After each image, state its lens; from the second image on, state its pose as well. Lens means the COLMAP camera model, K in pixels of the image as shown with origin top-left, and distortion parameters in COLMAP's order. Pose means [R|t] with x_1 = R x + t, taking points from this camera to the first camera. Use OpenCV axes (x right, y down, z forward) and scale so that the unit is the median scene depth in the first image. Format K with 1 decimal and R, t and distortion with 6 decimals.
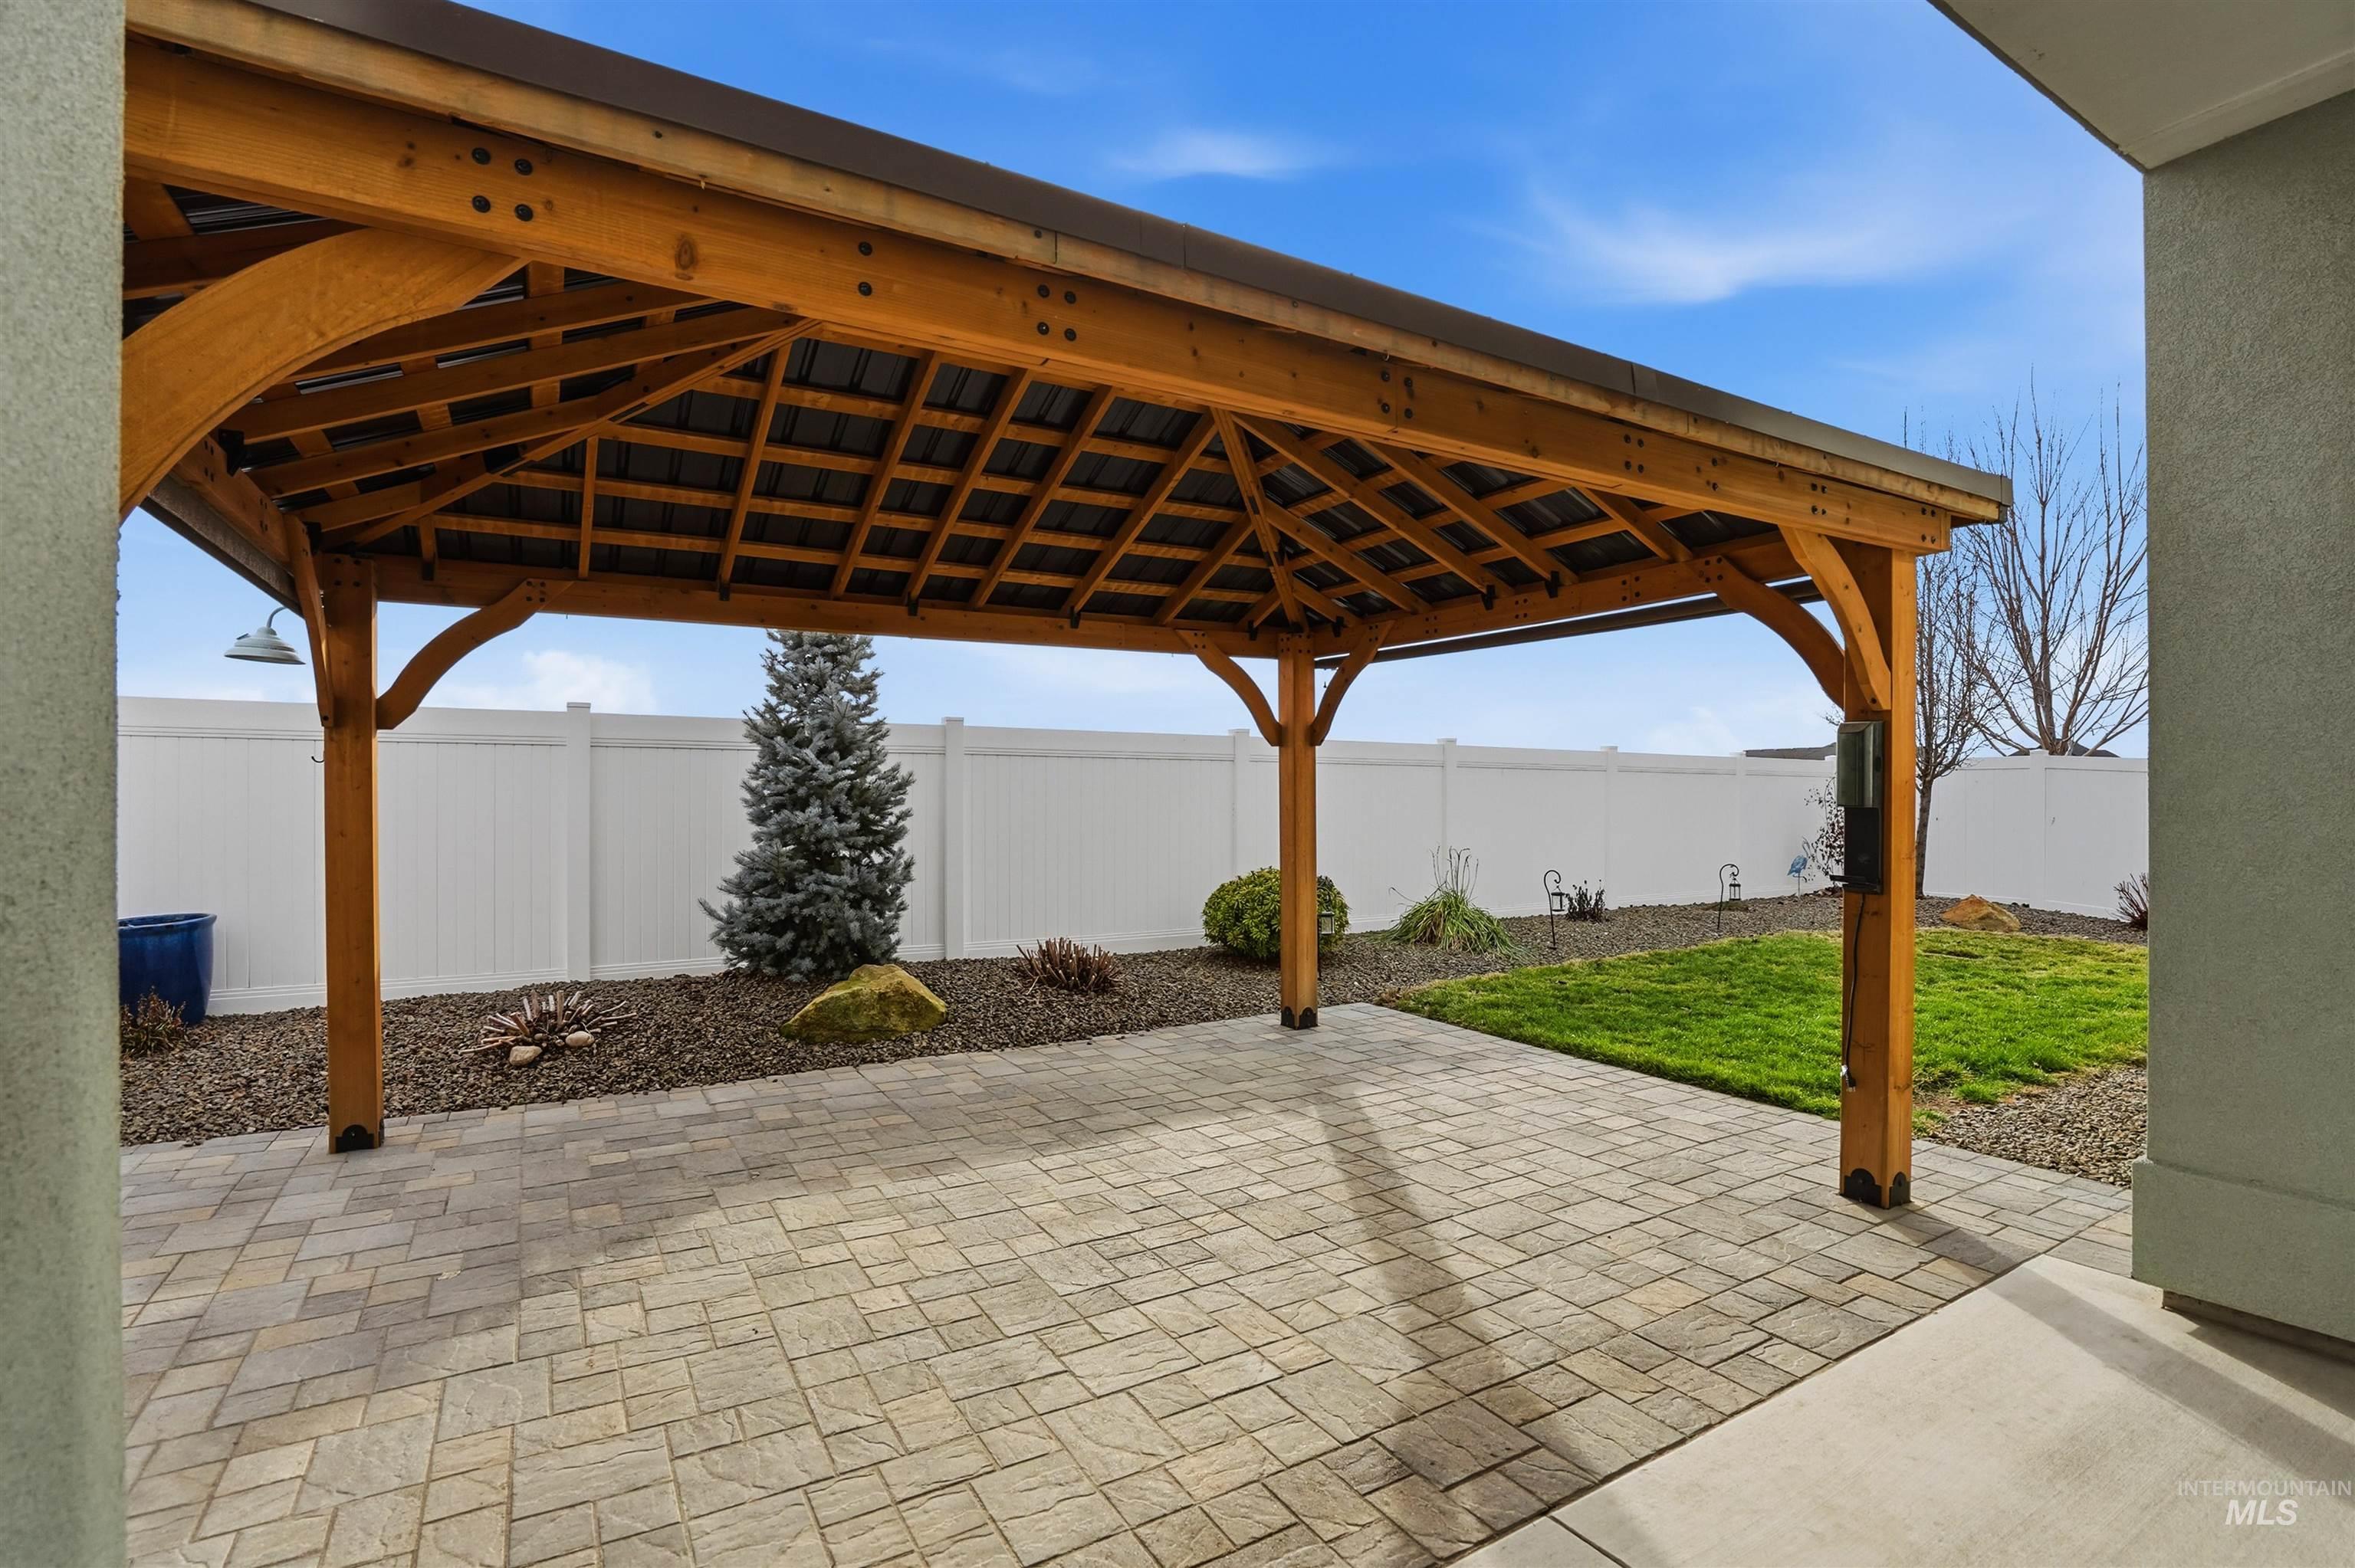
lens RADIAL K [[1102.4, 0, 1165.7], [0, 1102.4, 787.6], [0, 0, 1]] dist [-0.068723, 0.026986]
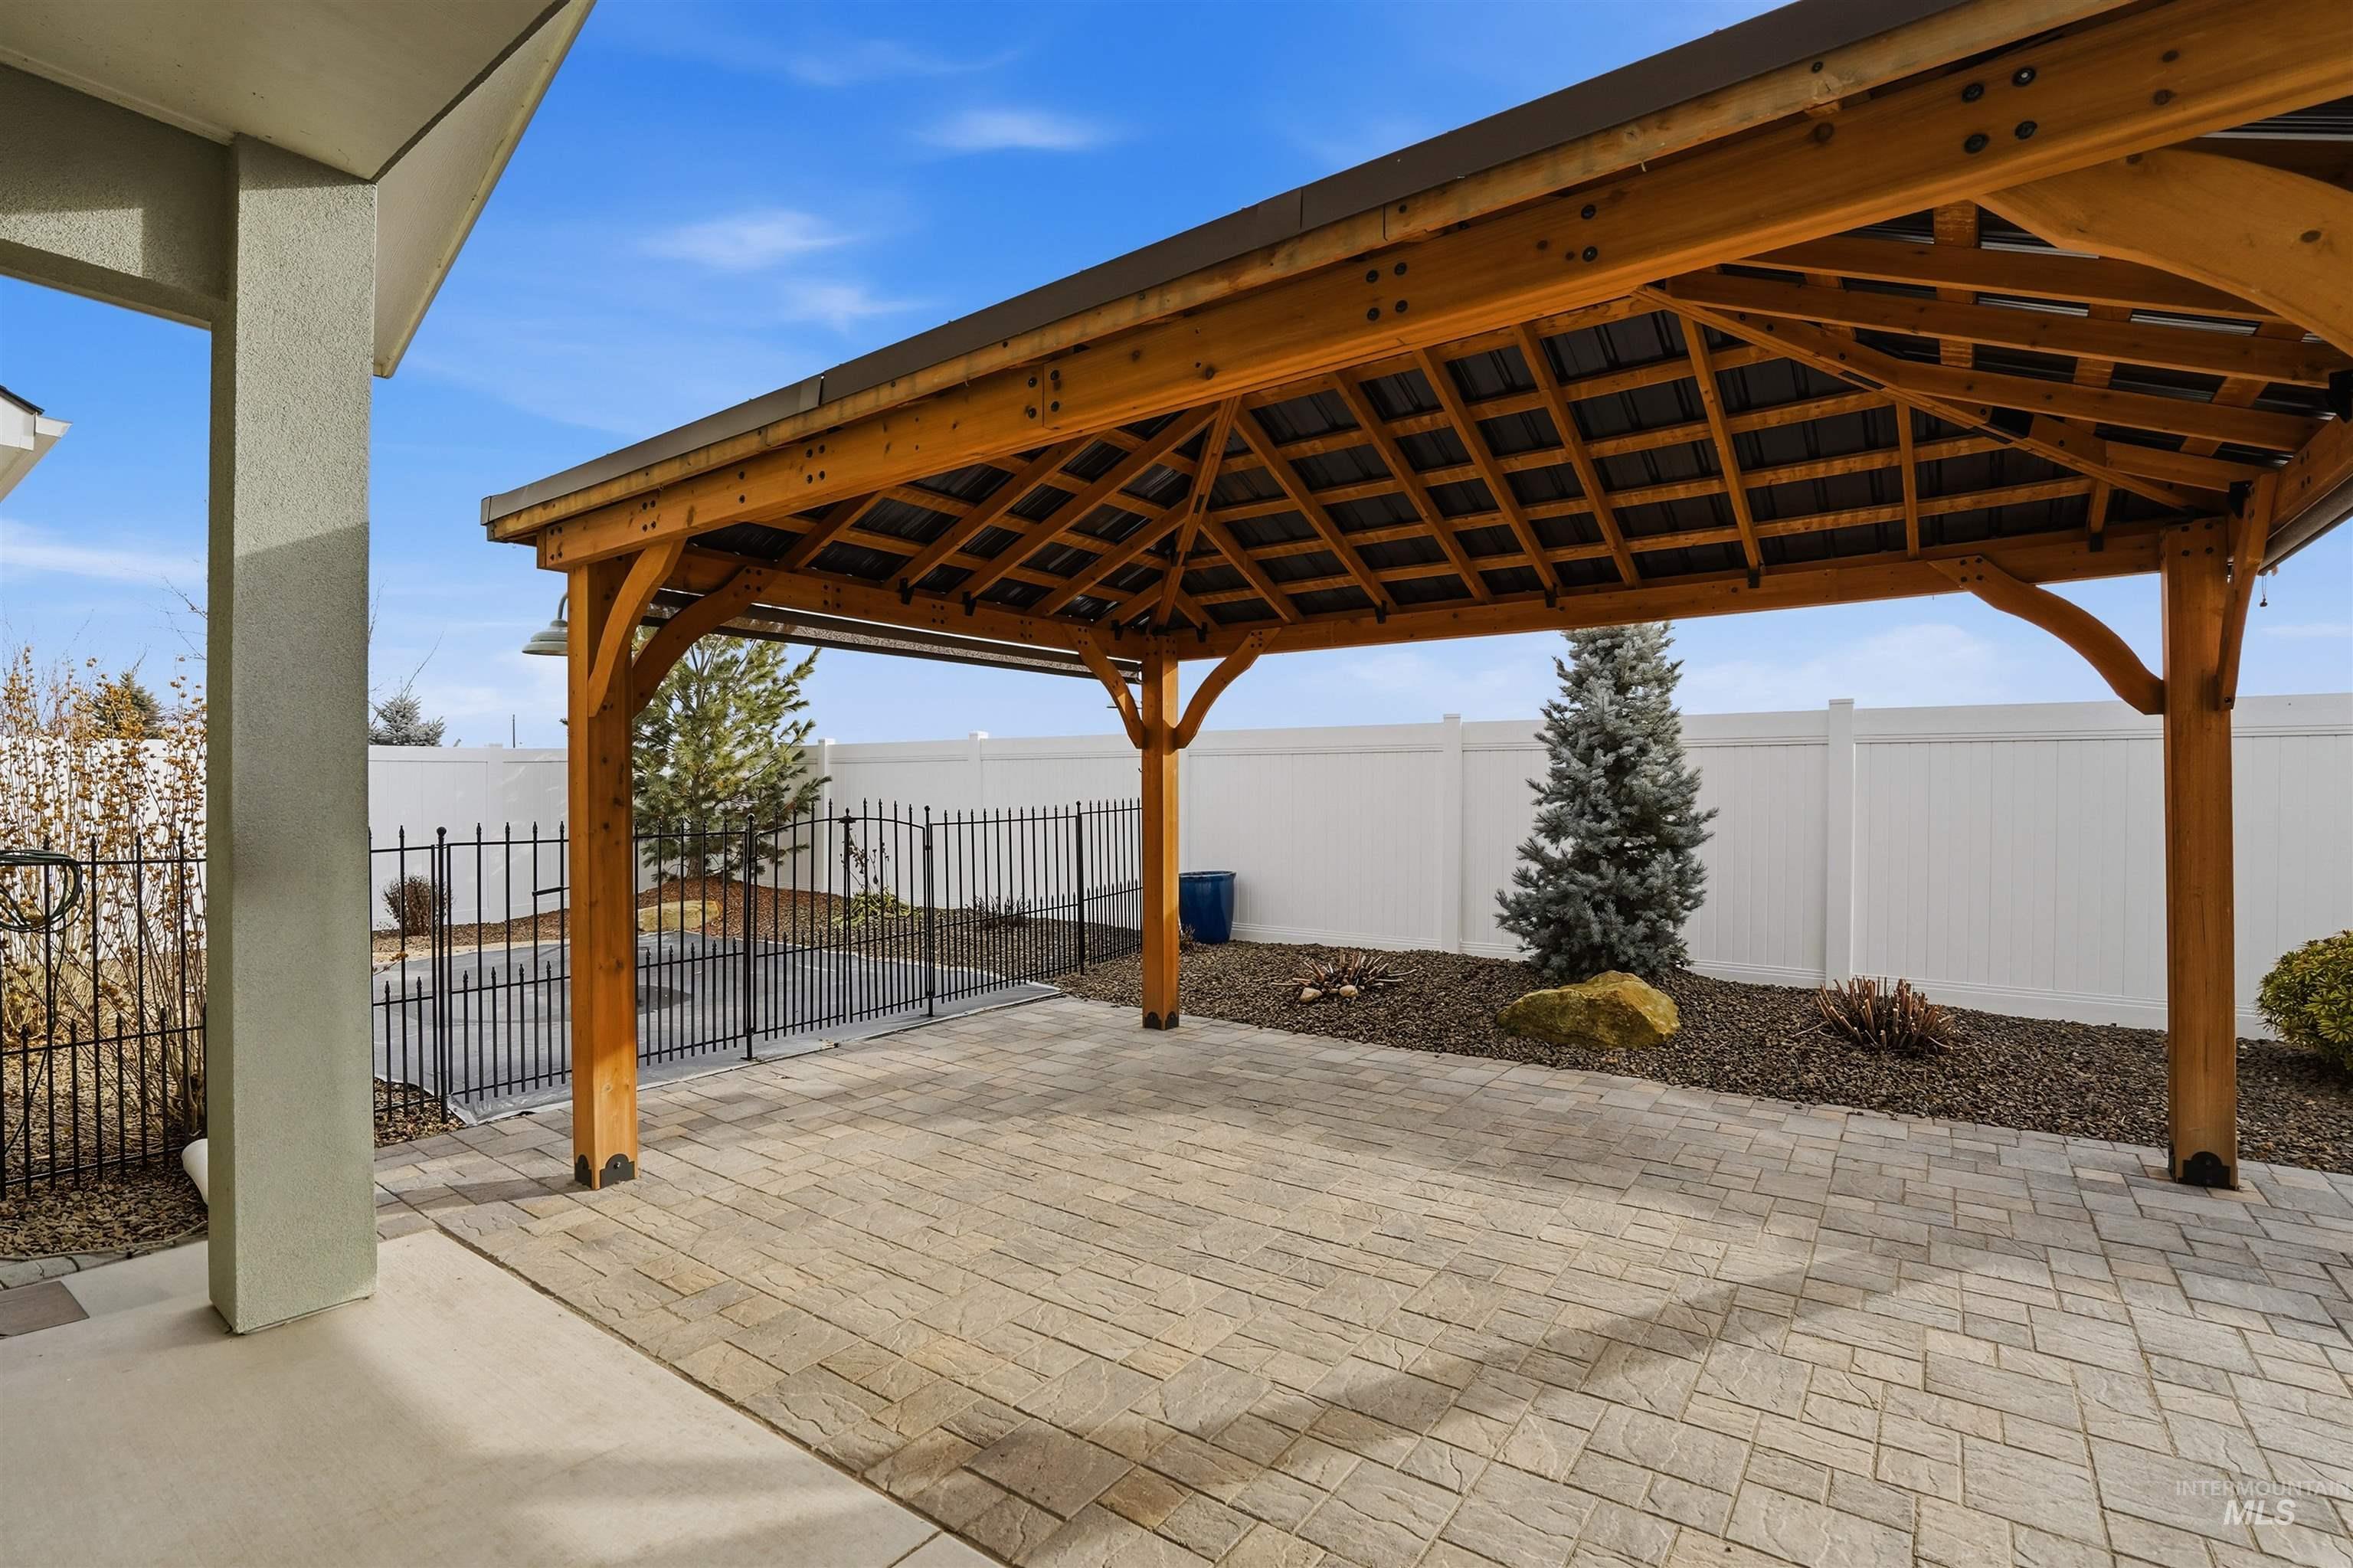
lens RADIAL K [[1101.6, 0, 1164.7], [0, 1101.6, 787.6], [0, 0, 1]] dist [-0.068723, 0.026986]
pose [[0.389965, -0.003134, -0.920824, 0.635654], [0.007362, 0.999973, -0.000285, -0.001020], [0.920800, -0.006668, 0.389977, 0.380048]]
